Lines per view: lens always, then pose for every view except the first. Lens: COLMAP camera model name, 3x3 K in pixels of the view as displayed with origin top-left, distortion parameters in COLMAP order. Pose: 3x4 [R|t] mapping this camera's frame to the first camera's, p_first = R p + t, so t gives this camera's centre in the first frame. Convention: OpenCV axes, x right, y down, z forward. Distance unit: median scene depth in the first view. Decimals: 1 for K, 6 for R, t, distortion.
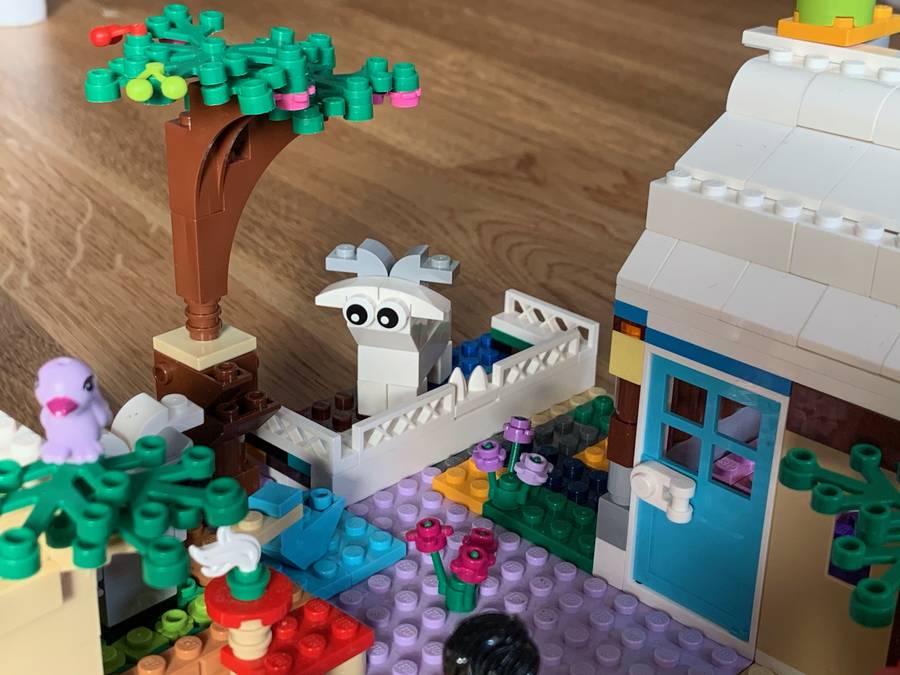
lens RADIAL K [[1377.9, 0, 450.0], [0, 1377.9, 315.4], [0, 0, 1]] dist [0.157827, -0.042739]
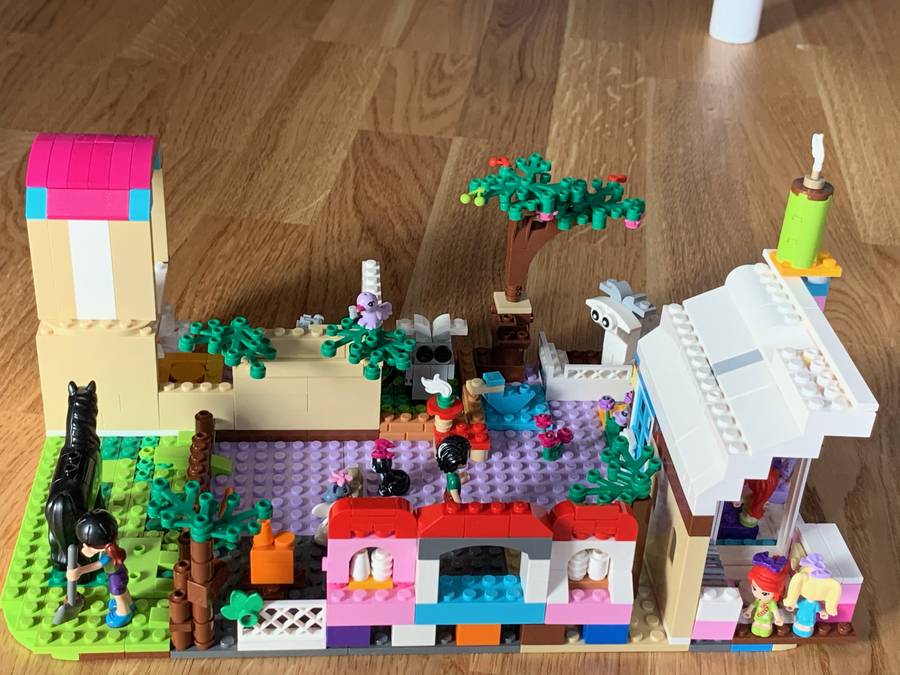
lens RADIAL K [[1417.7, 0, 450.0], [0, 1417.7, 337.5], [0, 0, 1]] dist [0.132643, -0.082027]
pose [[0.747253, 0.360585, -0.558204, 0.938769], [-0.298185, 0.932613, 0.203271, -0.327485], [0.593885, 0.014553, 0.804418, -0.778015]]
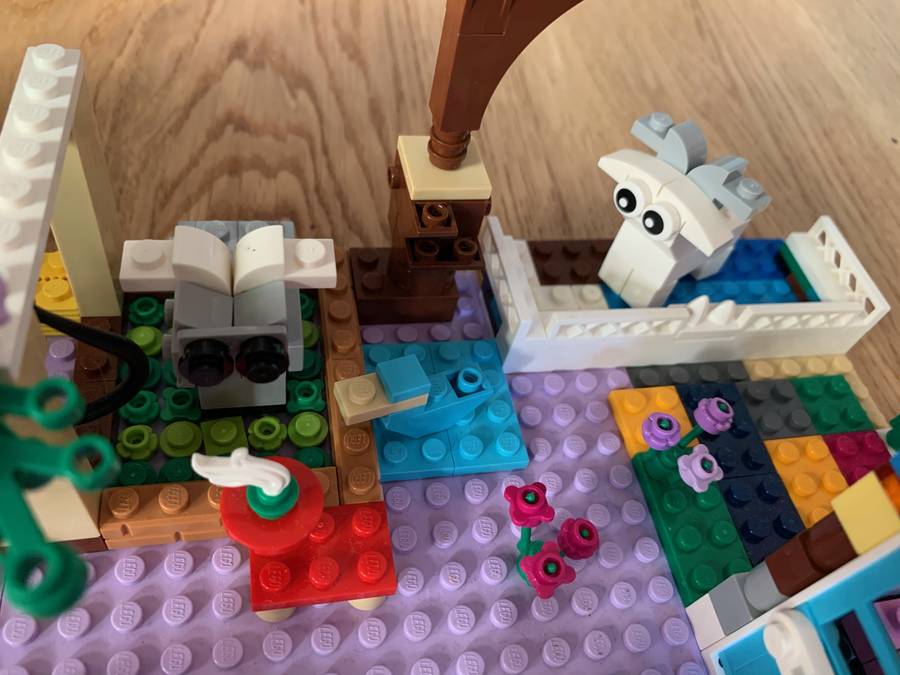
lens RADIAL K [[706.1, 0, 450.0], [0, 706.1, 337.5], [0, 0, 1]] dist [0.034550, -0.107055]
pose [[0.808706, 0.524401, -0.266454, 0.008446], [-0.366583, 0.803582, 0.468905, -0.103022], [0.460012, -0.281529, 0.842099, 0.544701]]
